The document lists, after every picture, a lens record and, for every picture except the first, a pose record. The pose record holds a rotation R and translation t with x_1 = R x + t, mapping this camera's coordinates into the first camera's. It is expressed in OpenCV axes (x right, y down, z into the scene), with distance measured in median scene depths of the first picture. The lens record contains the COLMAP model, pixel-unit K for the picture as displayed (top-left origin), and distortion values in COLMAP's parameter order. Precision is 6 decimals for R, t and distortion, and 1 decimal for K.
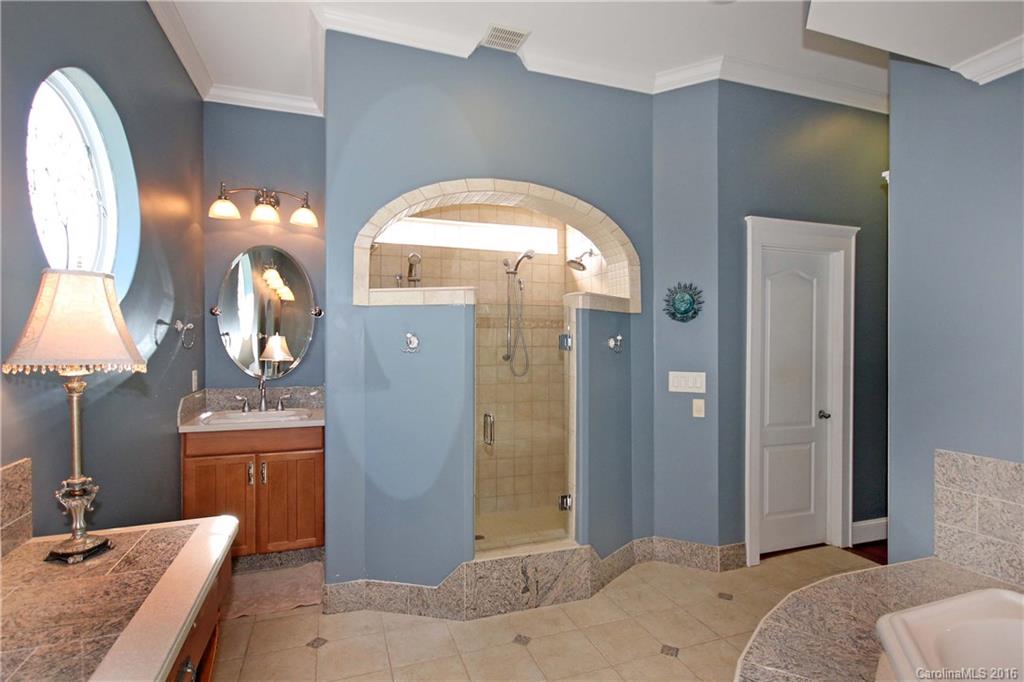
lens RADIAL K [[507.4, 0, 511.3], [0, 507.4, 345.9], [0, 0, 1]] dist [0.020834, -0.000584]
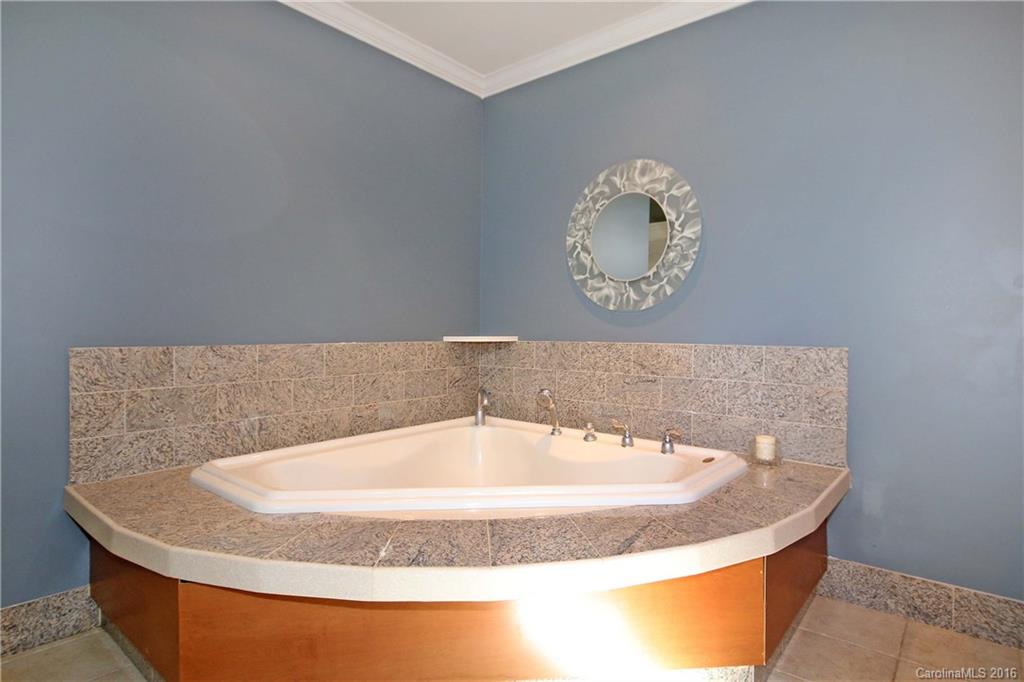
lens RADIAL K [[539.7, 0, 512.2], [0, 539.7, 338.7], [0, 0, 1]] dist [-0.000270, -0.000041]
pose [[-0.495000, -0.000572, 0.868893, -0.235454], [-0.001989, 0.999998, -0.000475, 0.196514], [-0.868890, -0.001963, -0.495000, 0.873019]]
